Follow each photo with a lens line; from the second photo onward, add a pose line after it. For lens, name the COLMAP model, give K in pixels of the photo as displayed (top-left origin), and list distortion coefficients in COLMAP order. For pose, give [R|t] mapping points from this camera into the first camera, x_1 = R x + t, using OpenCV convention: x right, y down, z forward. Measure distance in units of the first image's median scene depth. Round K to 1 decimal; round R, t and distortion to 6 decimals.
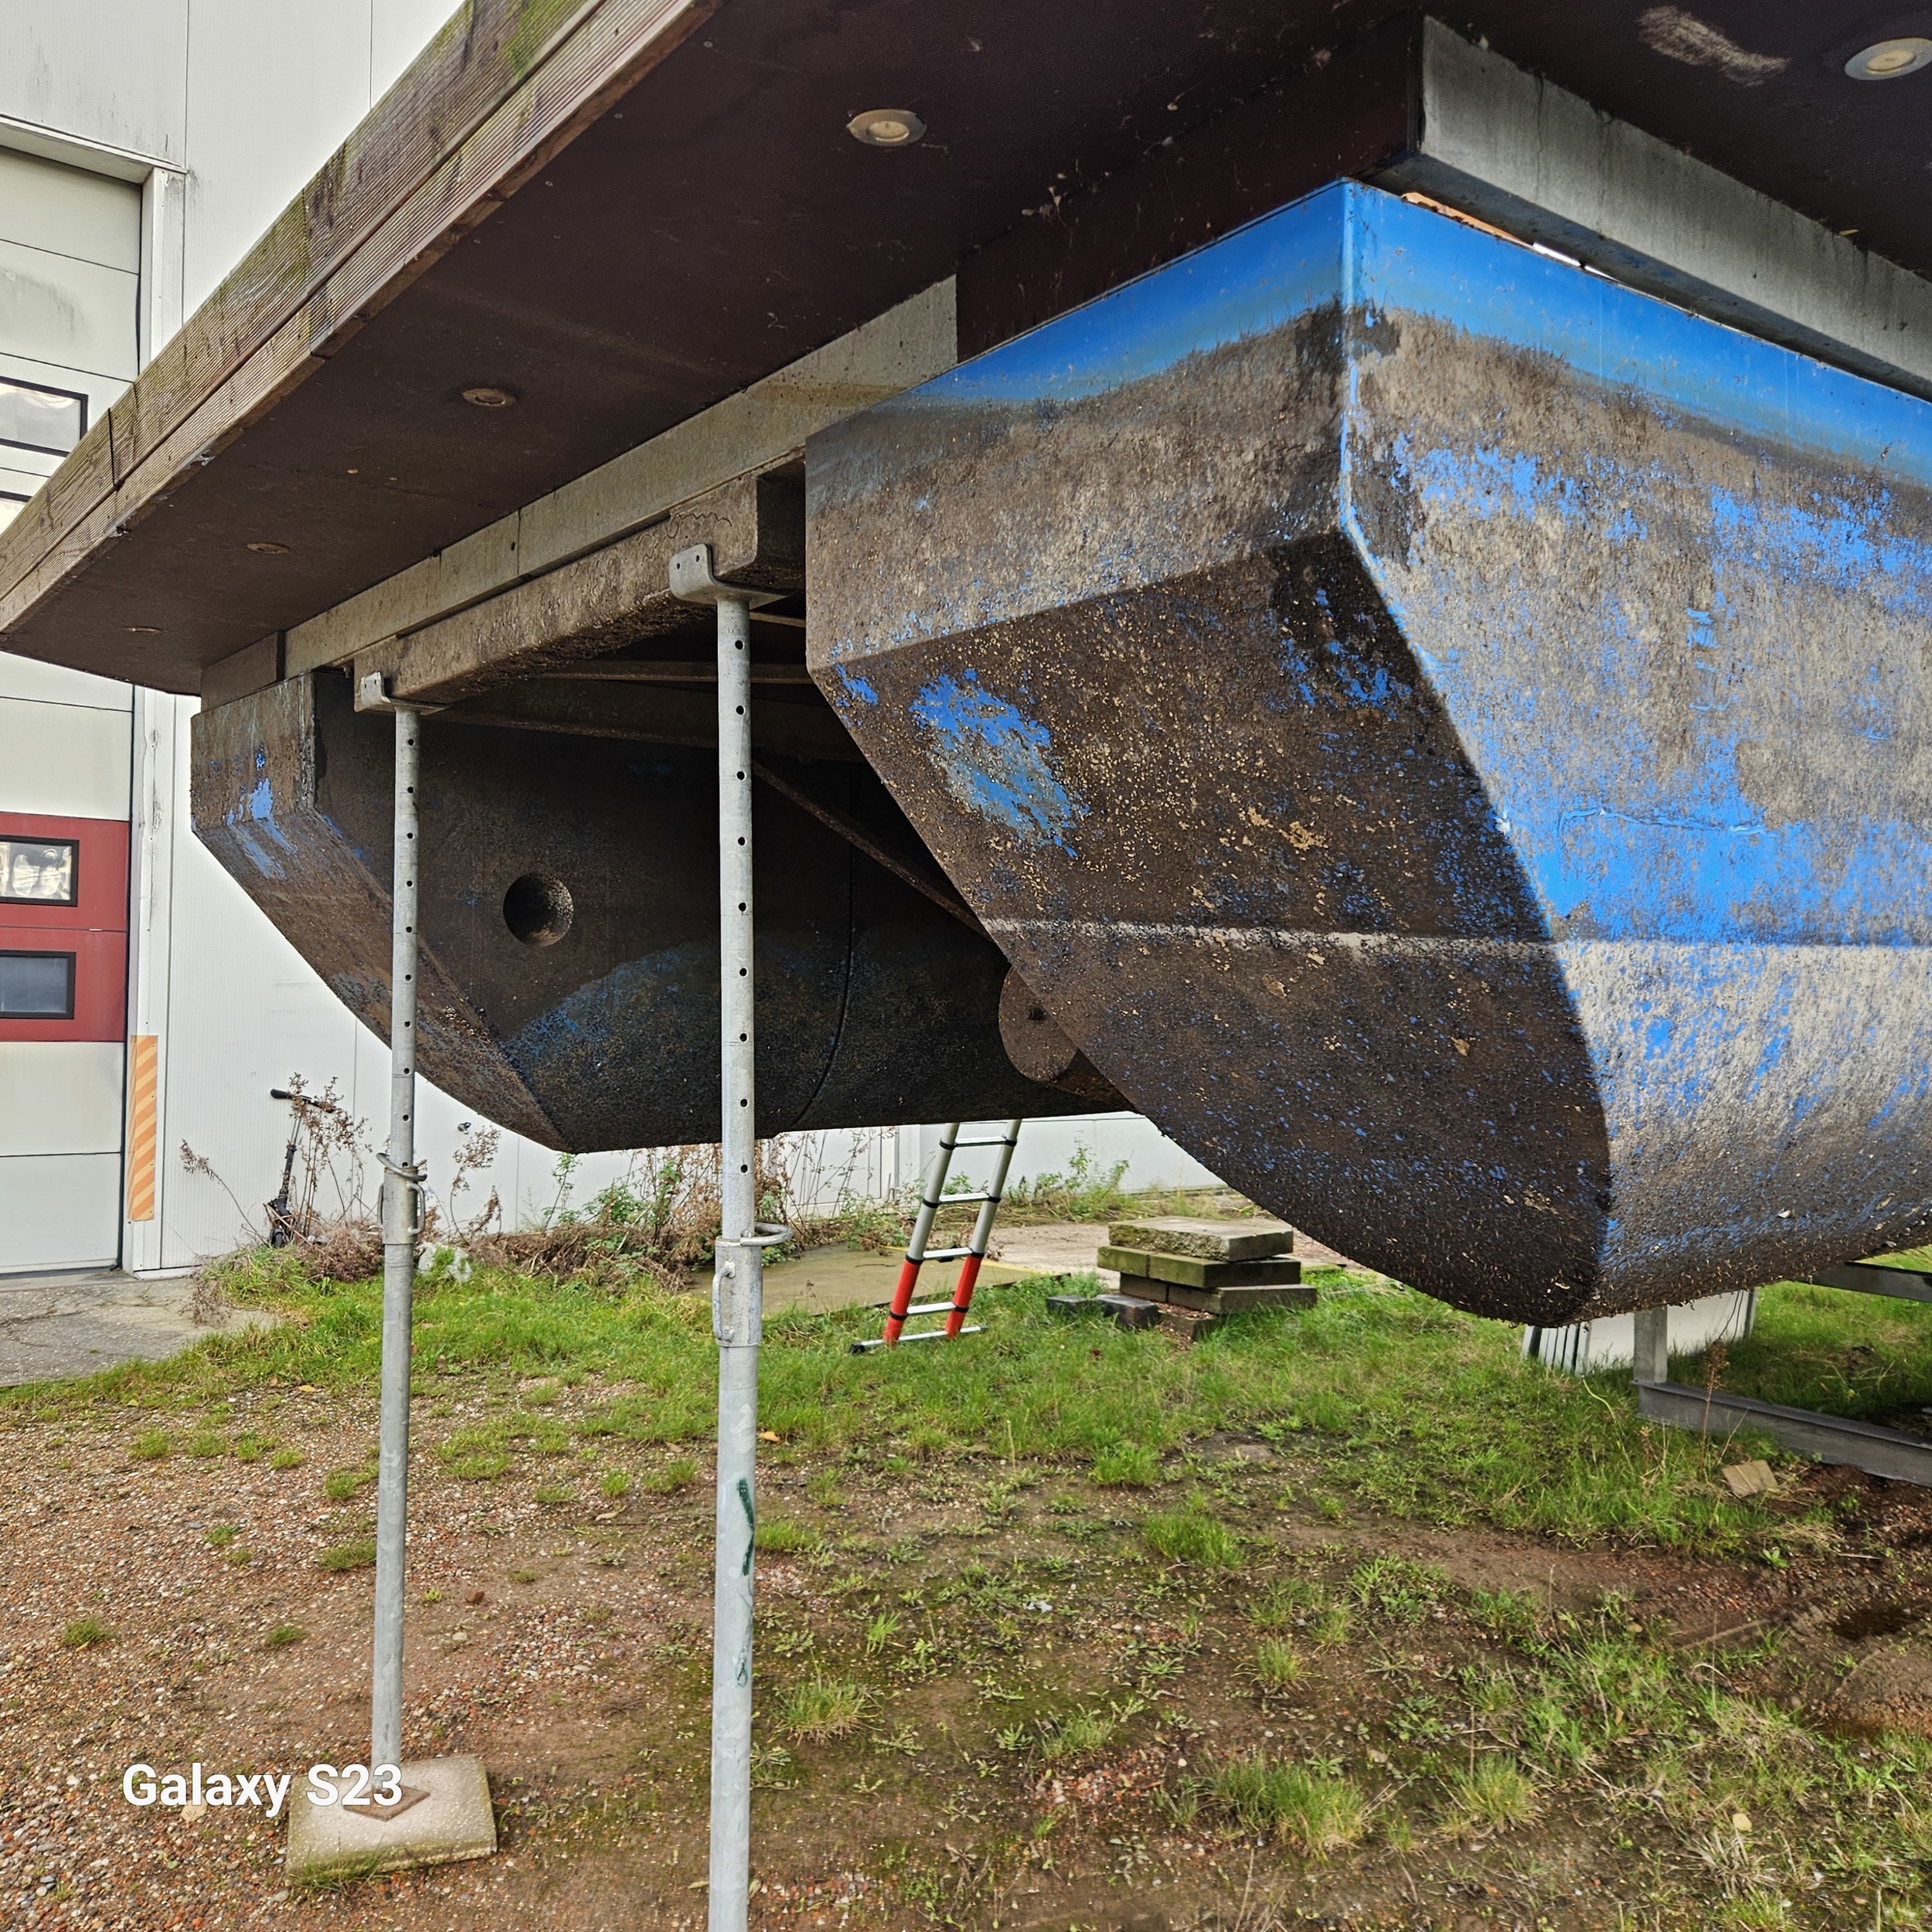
lens RADIAL K [[1755.2, 0, 967.2], [0, 1755.2, 991.3], [0, 0, 1]] dist [0.048489, -0.002243]
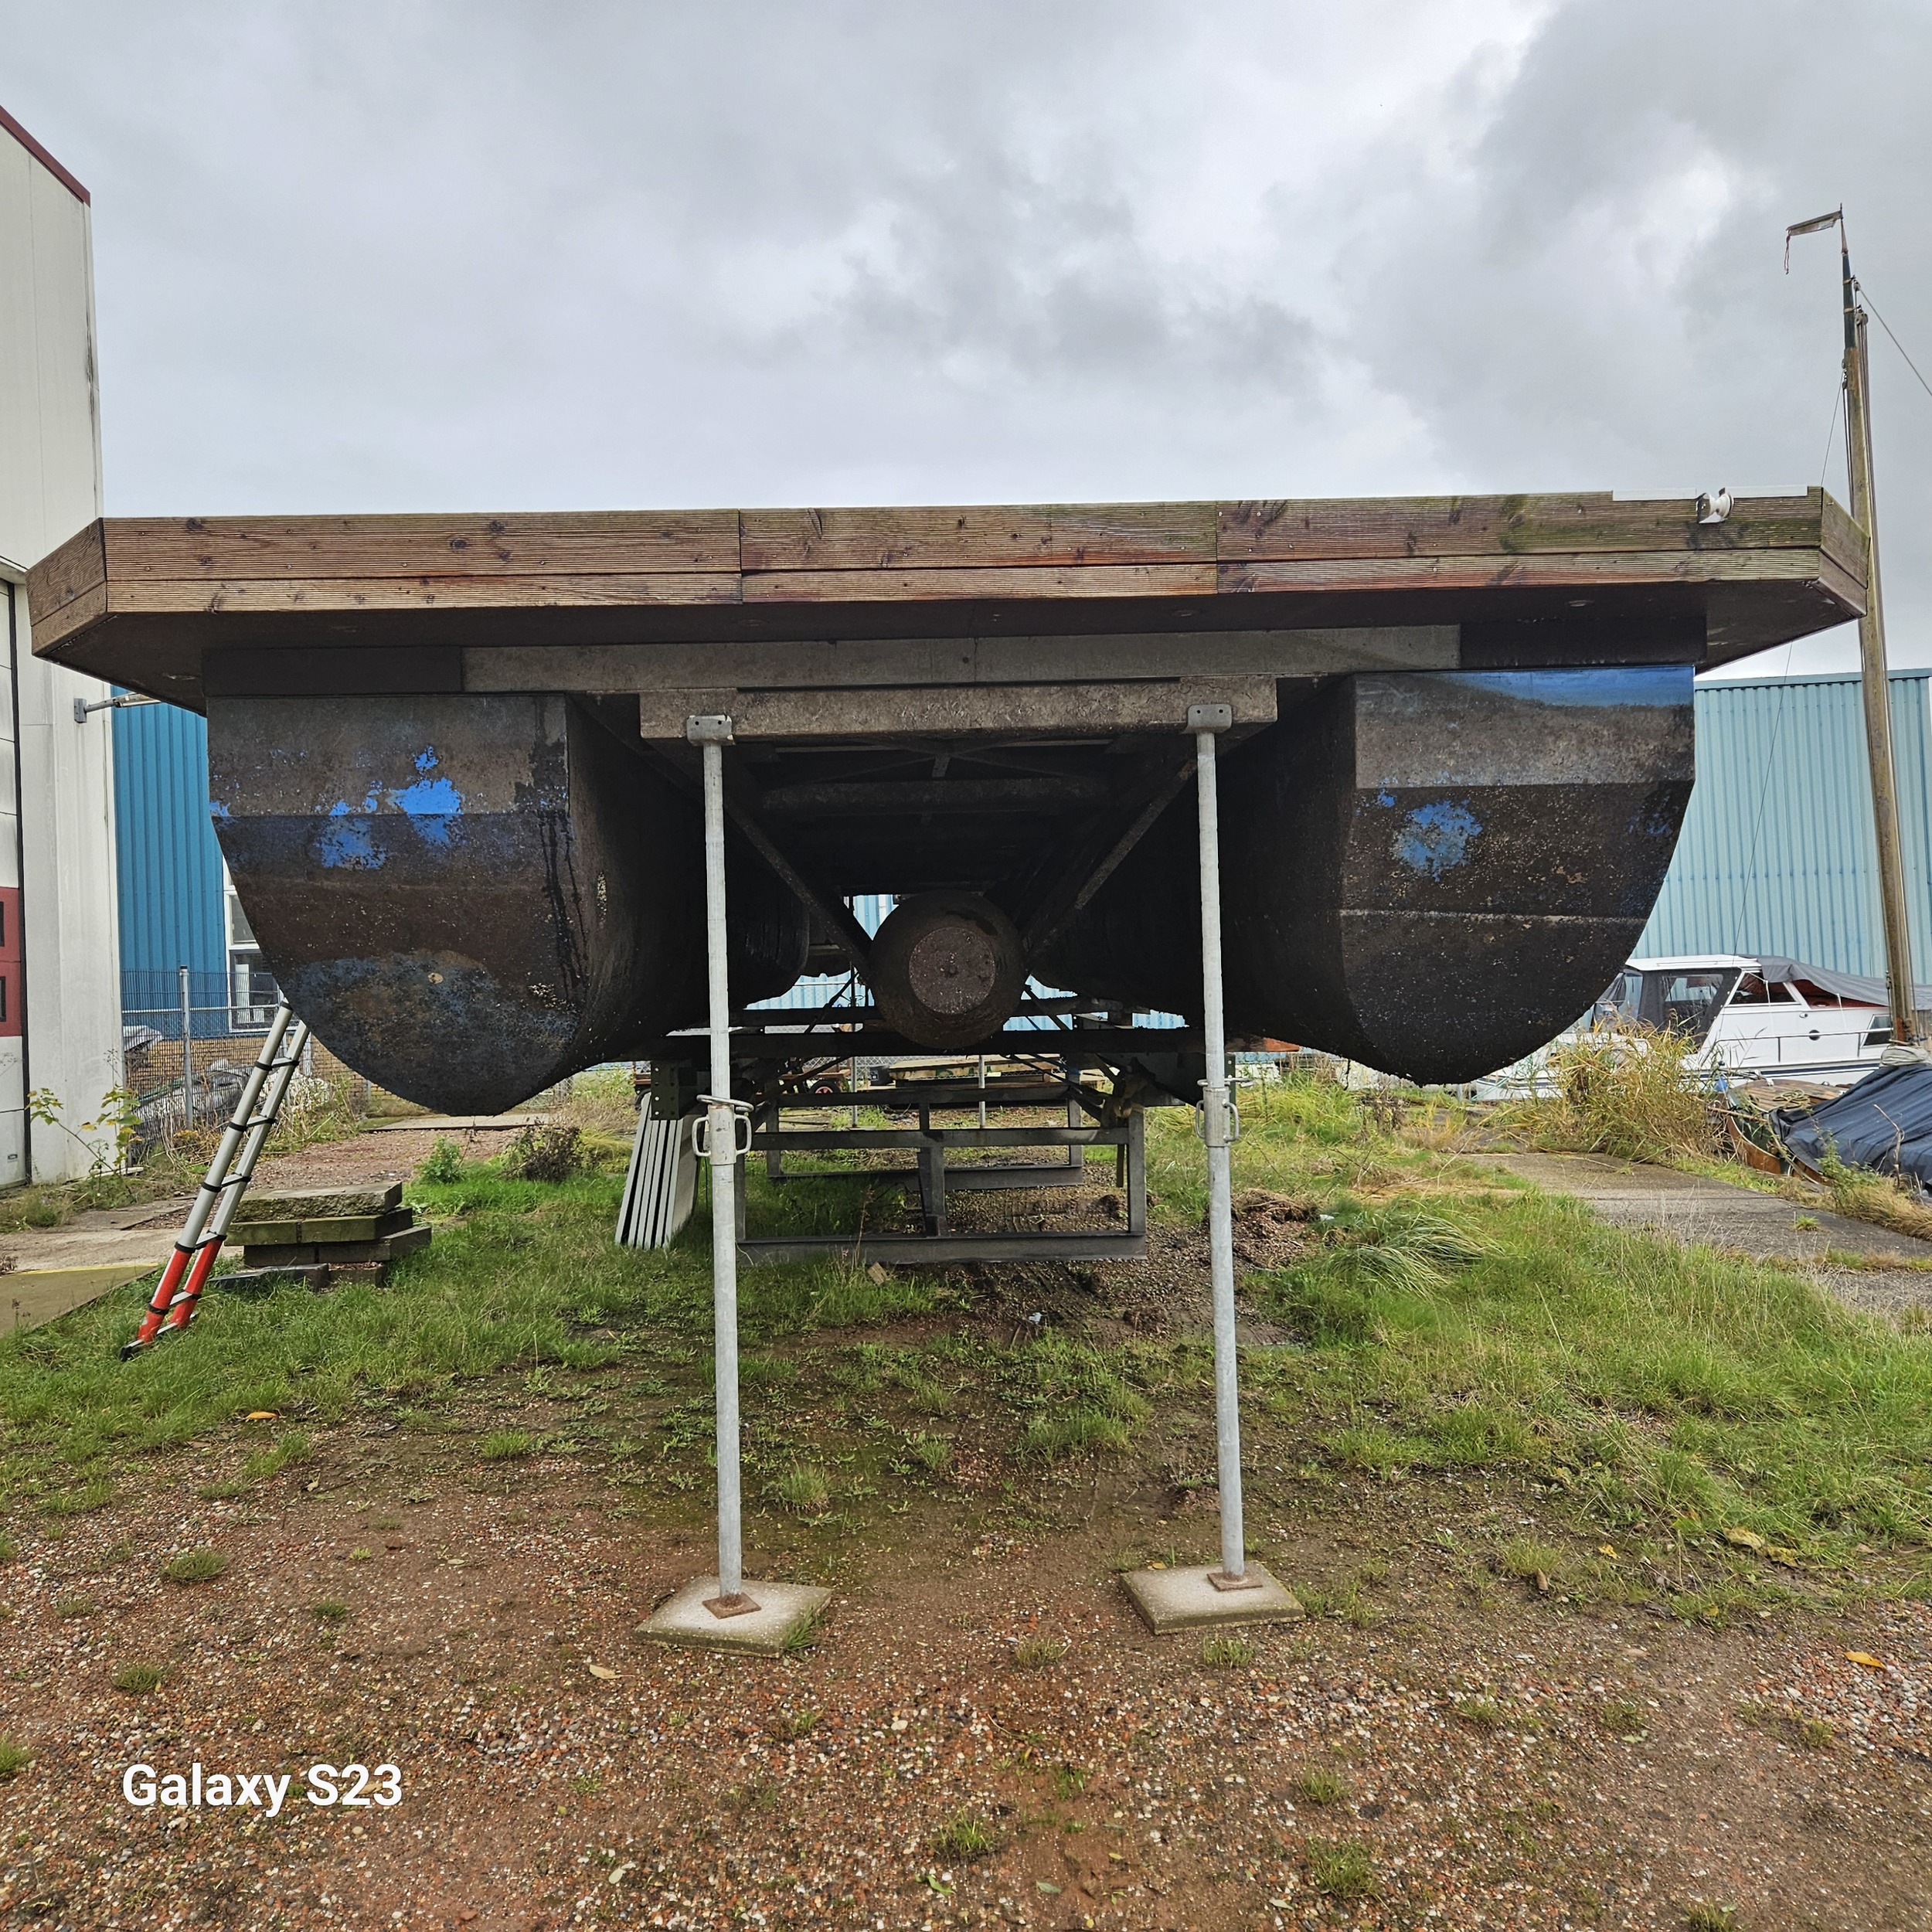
lens RADIAL K [[1661.1, 0, 968.1], [0, 1661.1, 925.2], [0, 0, 1]] dist [0.061542, -0.000309]
pose [[0.572744, -0.001183, 0.819733, -1.337298], [0.029174, 0.999395, -0.018941, 0.000509], [-0.819215, 0.034763, 0.572432, 0.184265]]
